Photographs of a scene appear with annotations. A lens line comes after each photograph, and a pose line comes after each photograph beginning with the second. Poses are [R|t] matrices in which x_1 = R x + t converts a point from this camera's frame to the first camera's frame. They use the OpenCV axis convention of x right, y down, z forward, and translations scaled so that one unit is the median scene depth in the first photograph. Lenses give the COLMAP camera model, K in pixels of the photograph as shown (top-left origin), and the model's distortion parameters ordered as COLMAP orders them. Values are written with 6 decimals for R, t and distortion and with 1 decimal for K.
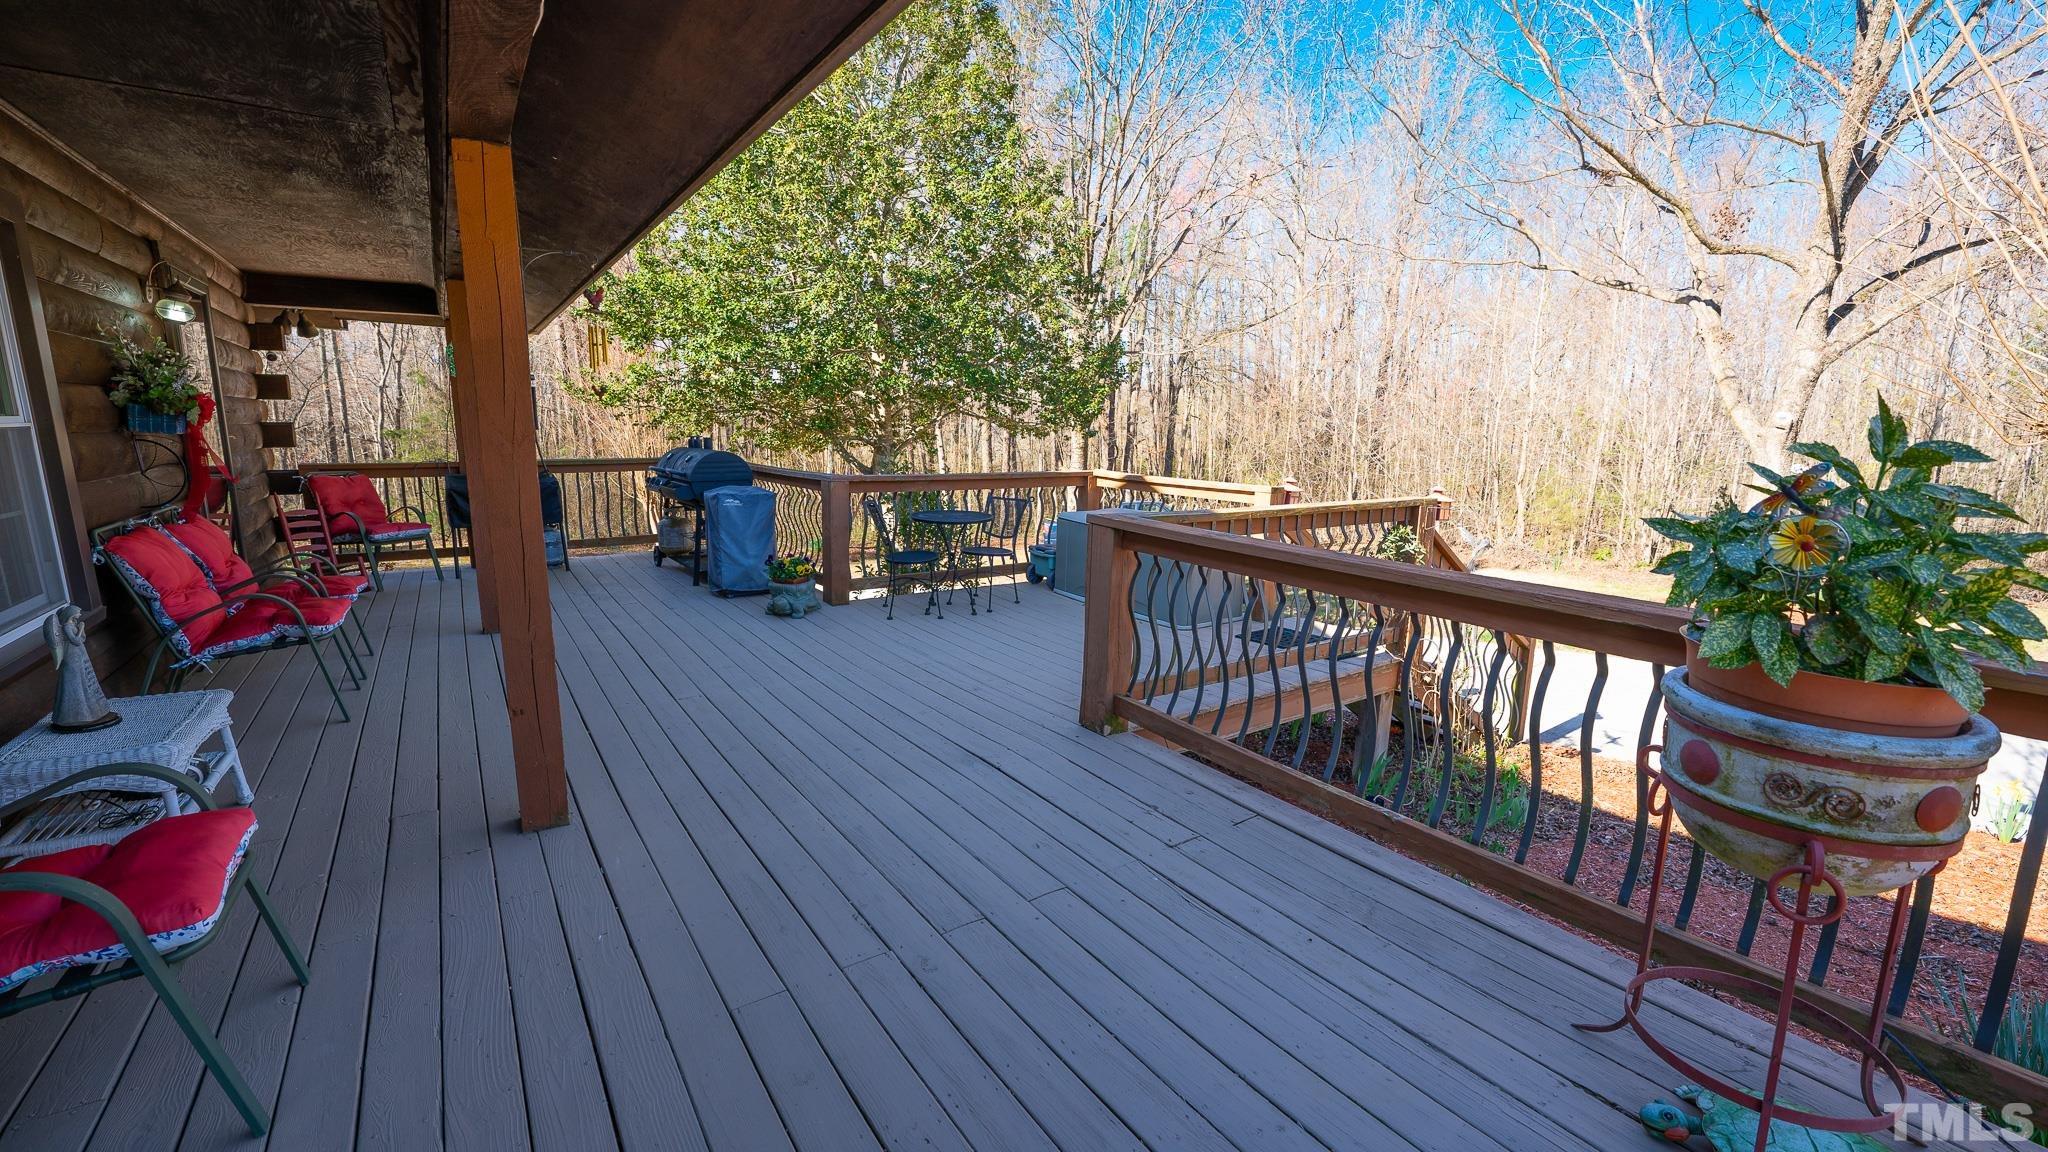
lens RADIAL K [[834.6, 0, 1024.0], [0, 834.6, 576.0], [0, 0, 1]] dist [-0.028189, 0.000497]
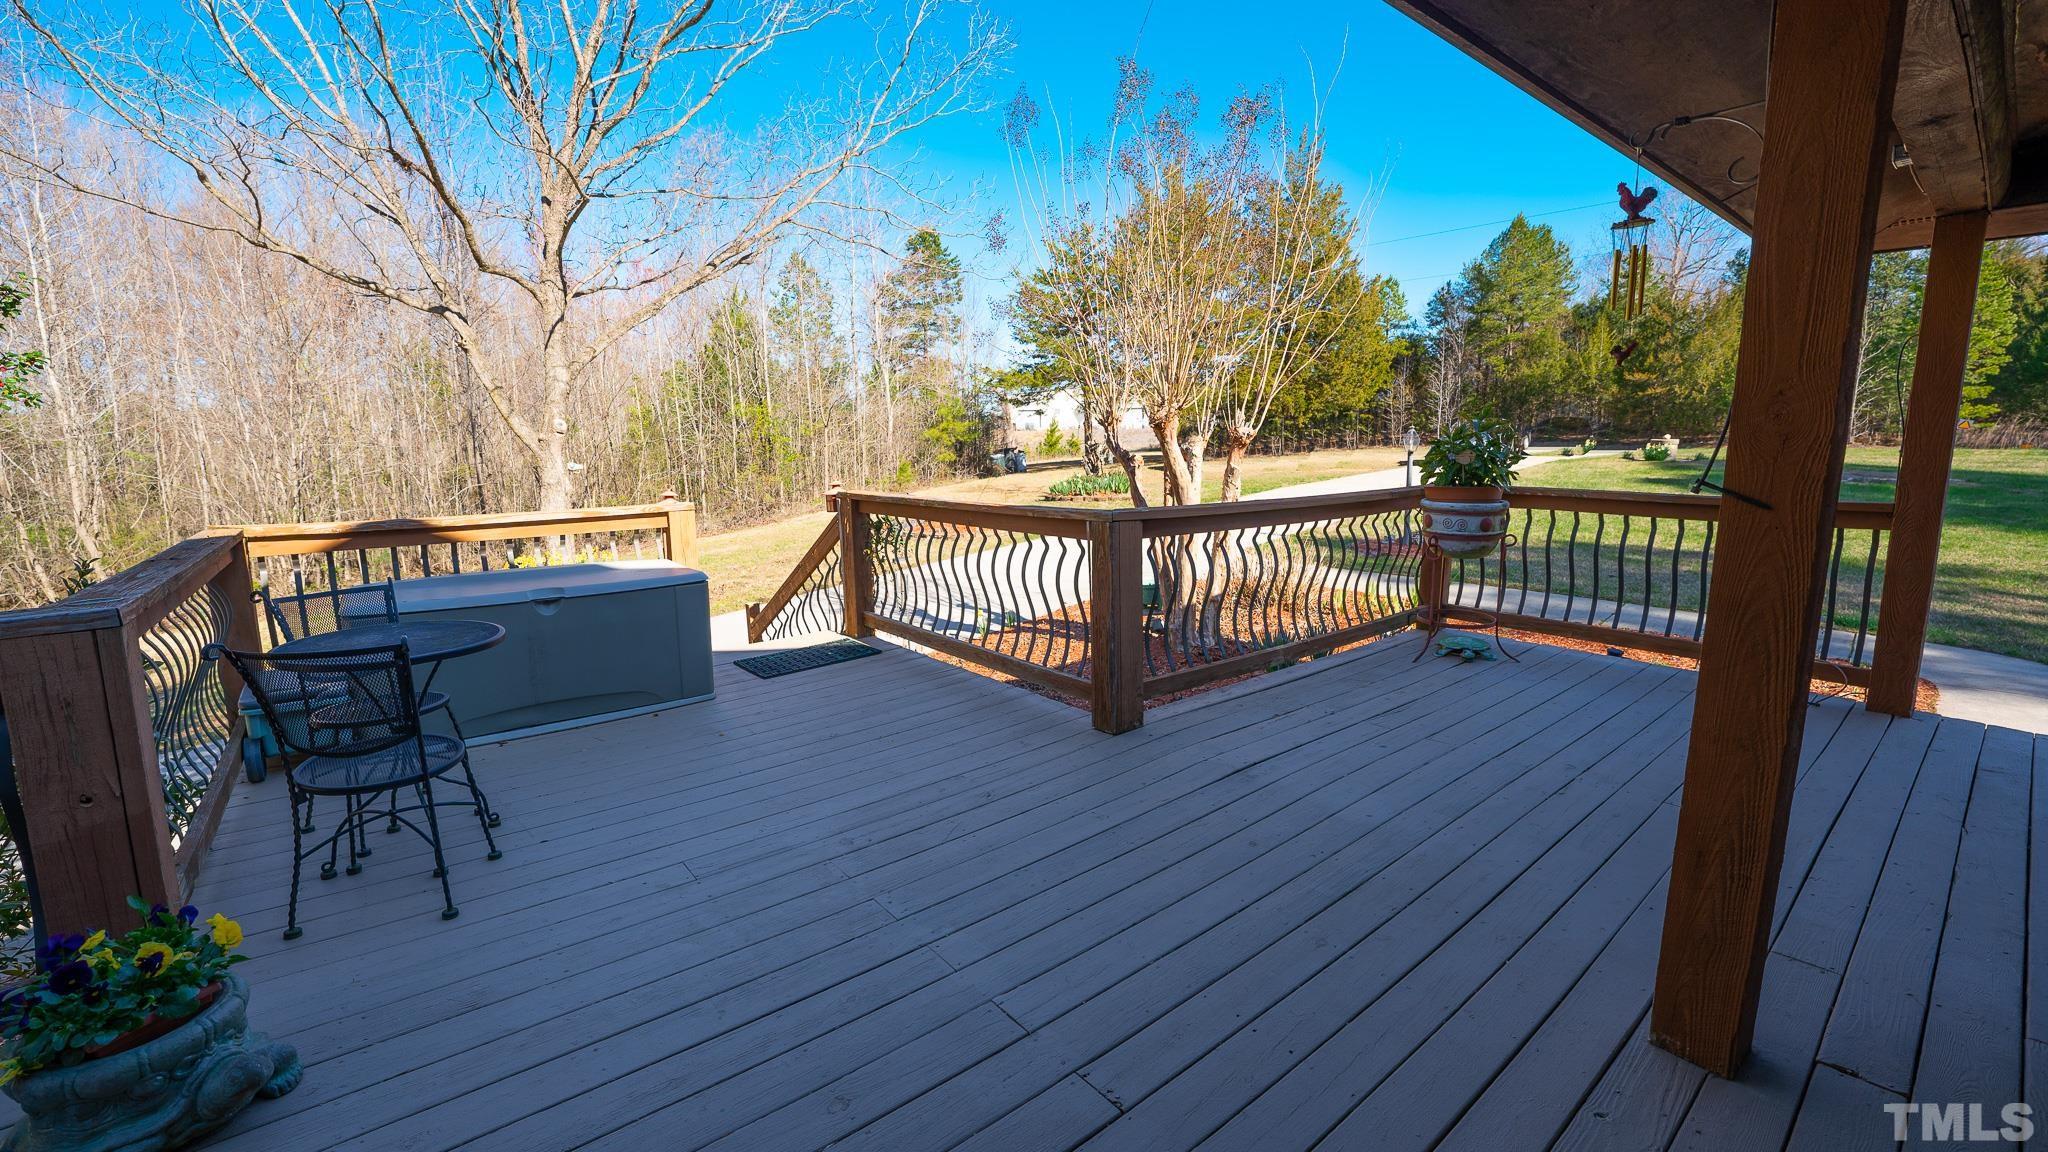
lens RADIAL K [[834.6, 0, 1024.0], [0, 834.6, 576.0], [0, 0, 1]] dist [-0.028189, 0.000497]
pose [[-0.067412, -0.174797, 0.982294, -0.730648], [0.195433, 0.963148, 0.184802, -0.168284], [-0.978397, 0.204430, -0.030767, 0.976128]]
